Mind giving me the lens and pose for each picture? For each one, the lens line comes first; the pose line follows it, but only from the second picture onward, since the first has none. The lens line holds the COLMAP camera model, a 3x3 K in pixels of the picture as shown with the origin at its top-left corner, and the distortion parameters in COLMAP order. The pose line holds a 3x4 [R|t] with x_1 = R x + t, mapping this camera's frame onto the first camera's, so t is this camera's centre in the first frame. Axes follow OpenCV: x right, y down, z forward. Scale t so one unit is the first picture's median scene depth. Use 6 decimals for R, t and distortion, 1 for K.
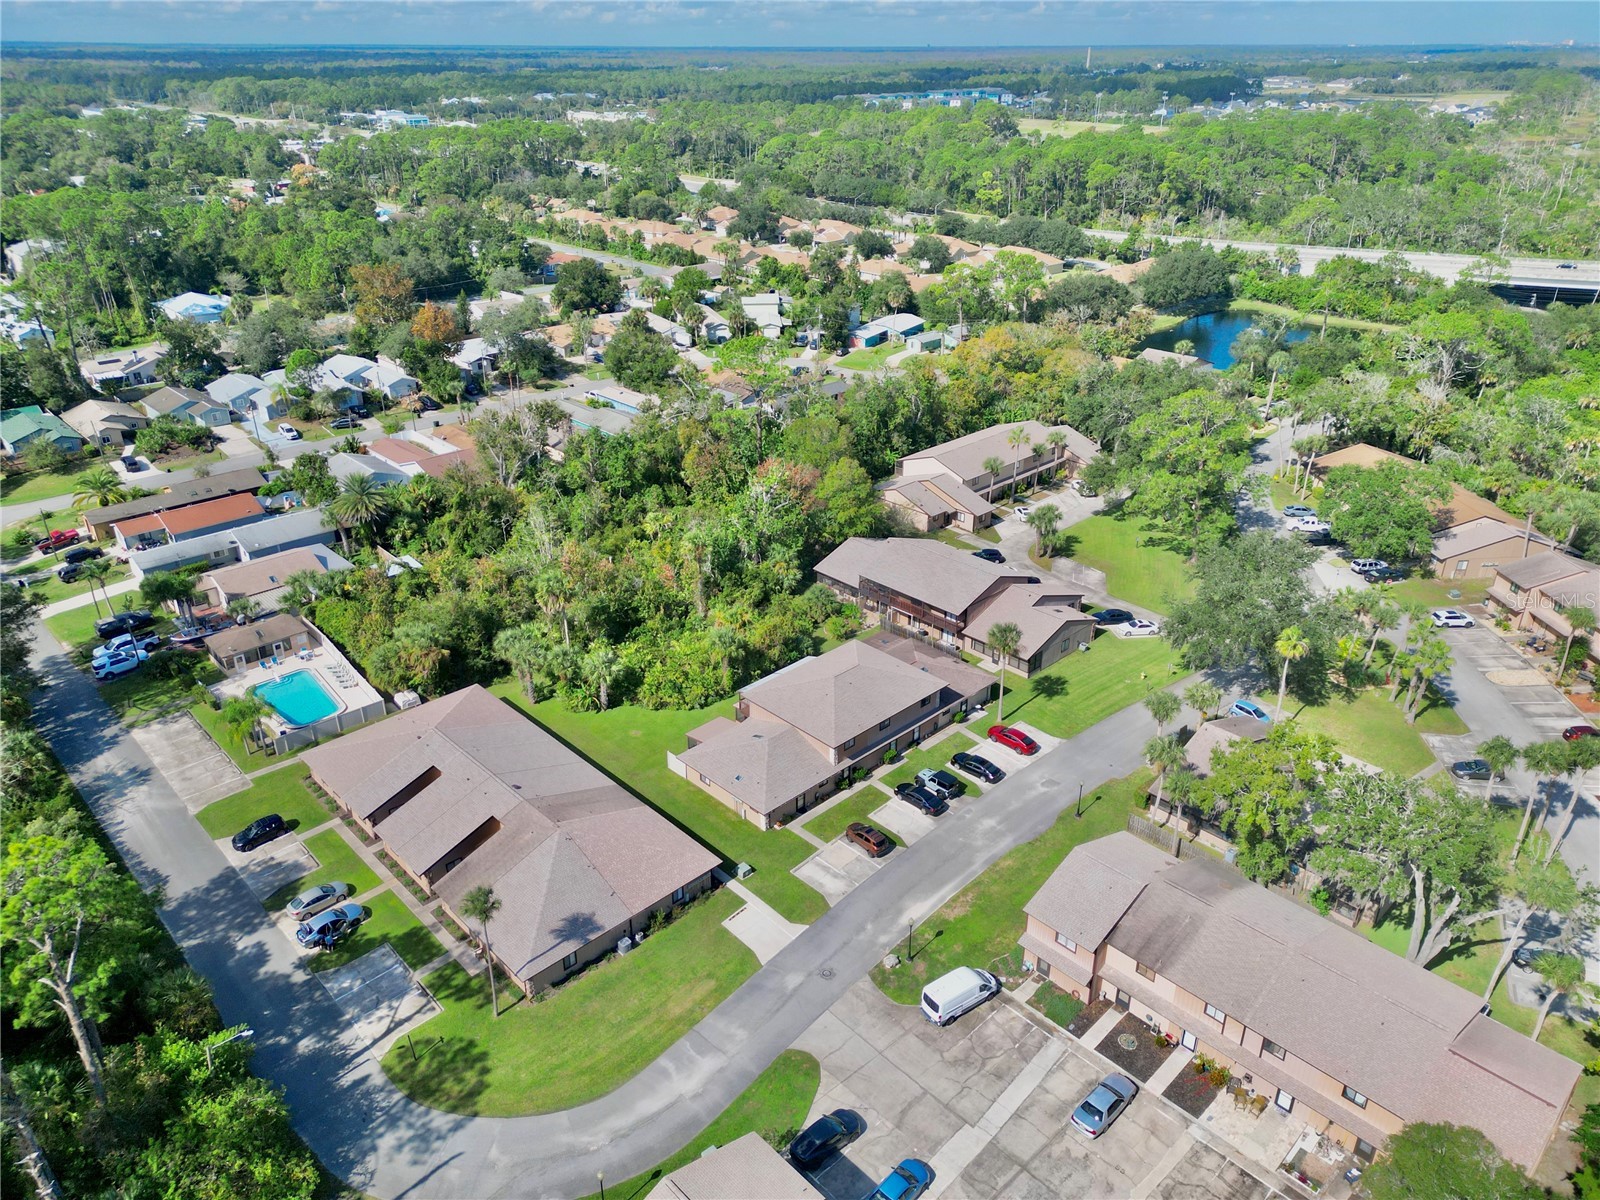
lens RADIAL K [[1112.5, 0, 800.0], [0, 1112.5, 600.0], [0, 0, 1]] dist [0.083606, -0.084406]
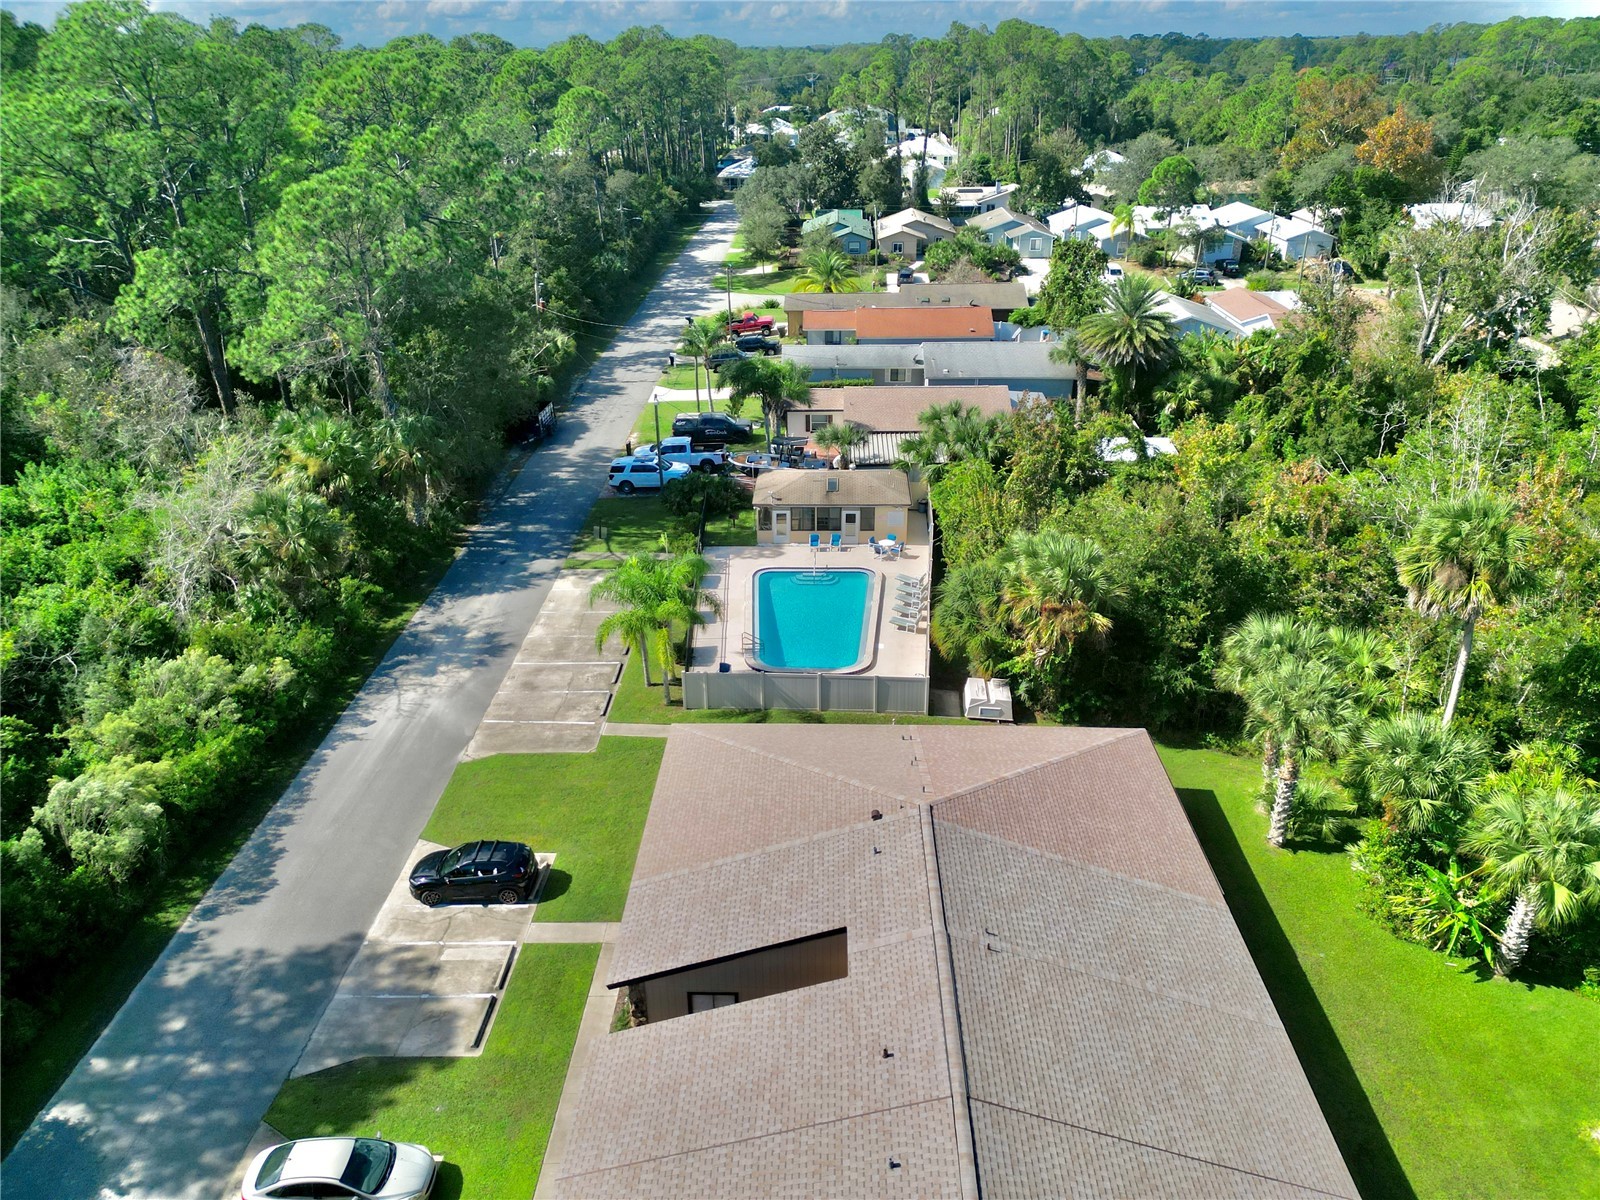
lens RADIAL K [[1112.5, 0, 800.0], [0, 1112.5, 600.0], [0, 0, 1]] dist [0.083606, -0.084406]
pose [[0.698076, 0.307945, -0.646420, -0.131733], [-0.307518, 0.944231, 0.117726, 0.024090], [0.646624, 0.116605, 0.753844, 0.599374]]
